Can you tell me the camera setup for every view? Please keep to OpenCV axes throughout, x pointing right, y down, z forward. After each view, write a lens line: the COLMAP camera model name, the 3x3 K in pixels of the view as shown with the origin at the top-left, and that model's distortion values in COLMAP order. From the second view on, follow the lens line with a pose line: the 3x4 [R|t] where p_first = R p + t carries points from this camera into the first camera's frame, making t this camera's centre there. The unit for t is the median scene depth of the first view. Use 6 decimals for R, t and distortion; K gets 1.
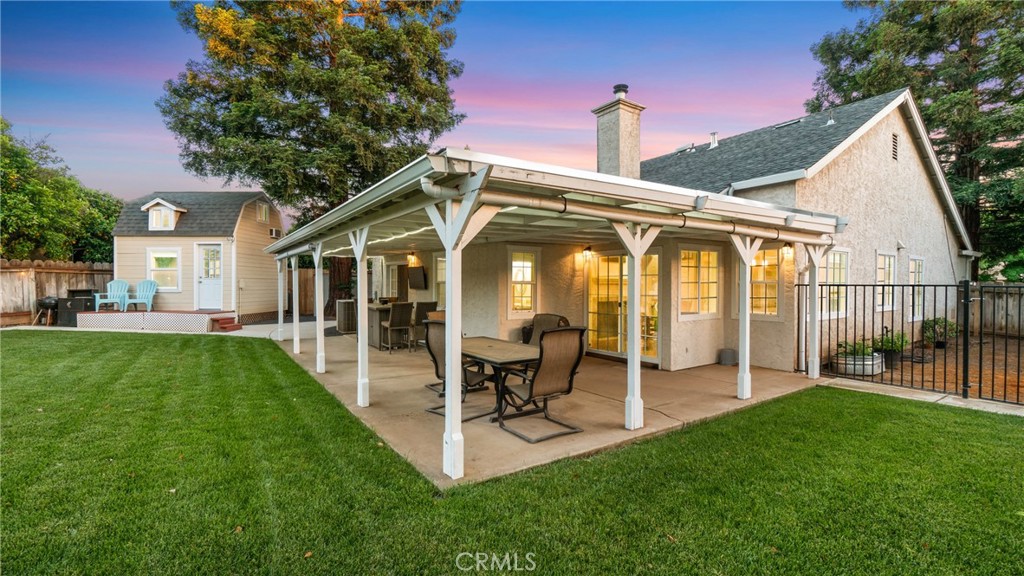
lens RADIAL K [[443.0, 0, 512.7], [0, 443.0, 286.5], [0, 0, 1]] dist [-0.000069, 0.000046]
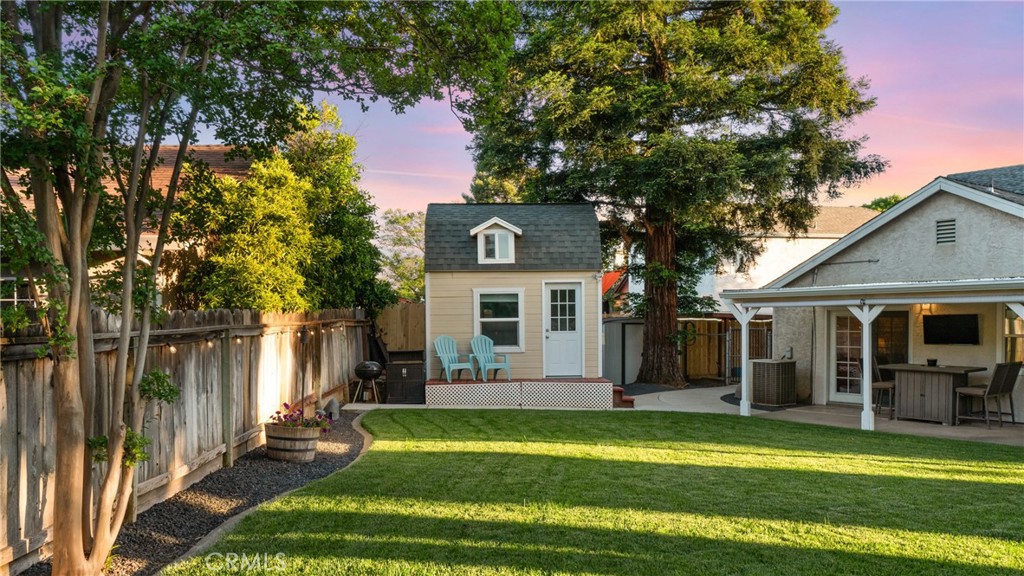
lens RADIAL K [[806.2, 0, 510.5], [0, 806.2, 340.7], [0, 0, 1]] dist [0.004634, -0.003728]
pose [[0.998555, -0.012033, 0.052380, -0.849708], [0.011586, 0.999894, 0.008816, -0.017132], [-0.052481, -0.008196, 0.998588, -0.263349]]
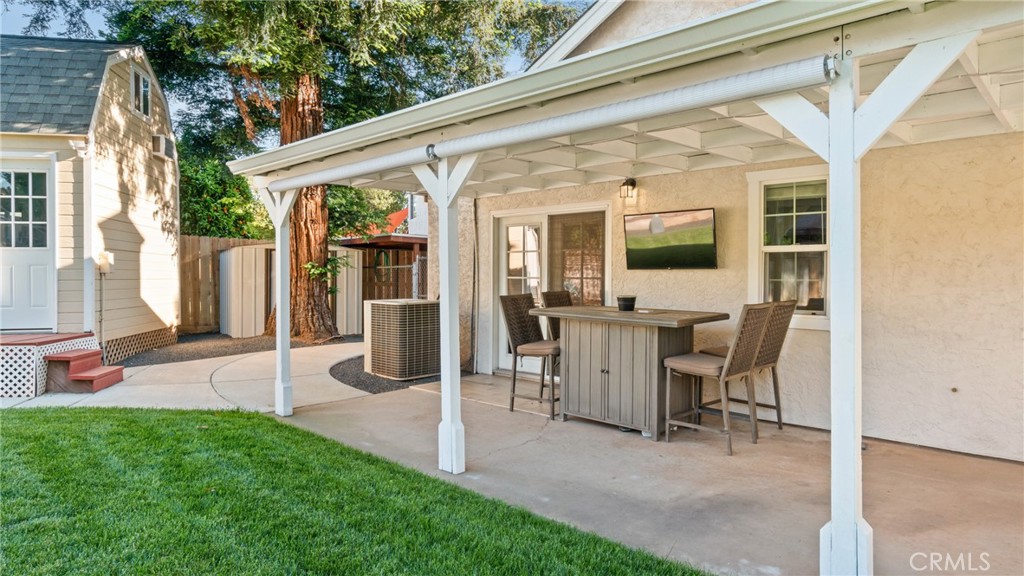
lens RADIAL K [[619.0, 0, 515.0], [0, 619.0, 282.9], [0, 0, 1]] dist [-0.009453, -0.000519]
pose [[0.977612, -0.007605, 0.210280, -0.384274], [0.007801, 0.999970, -0.000102, 0.014595], [-0.210273, 0.001740, 0.977641, 0.408069]]
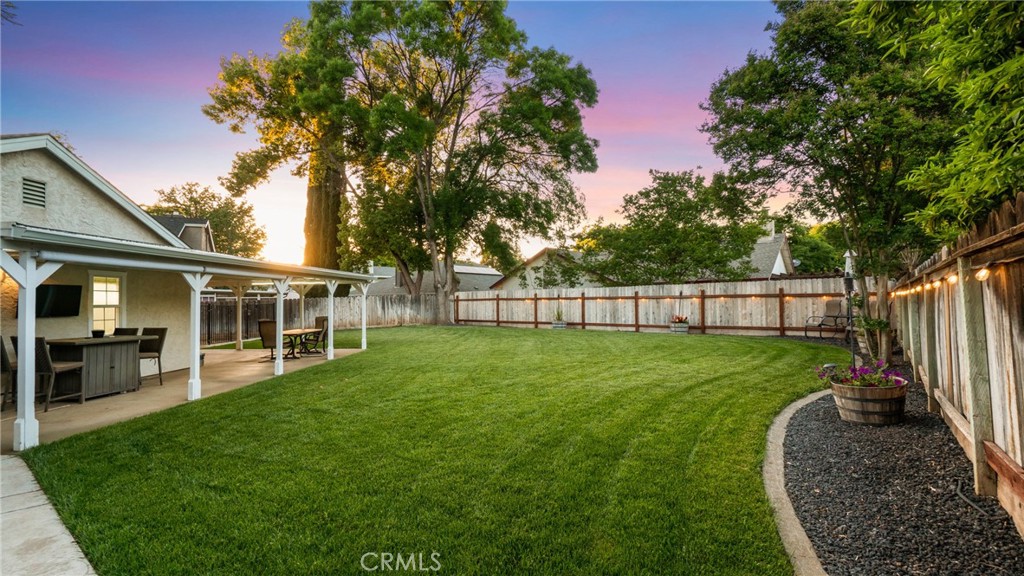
lens RADIAL K [[443.0, 0, 513.8], [0, 443.0, 285.2], [0, 0, 1]] dist [-0.000069, 0.000046]
pose [[-0.777903, 0.026492, 0.627826, -1.007175], [0.016158, 0.999624, -0.022160, -0.013160], [-0.628177, -0.007094, -0.778038, 0.900796]]
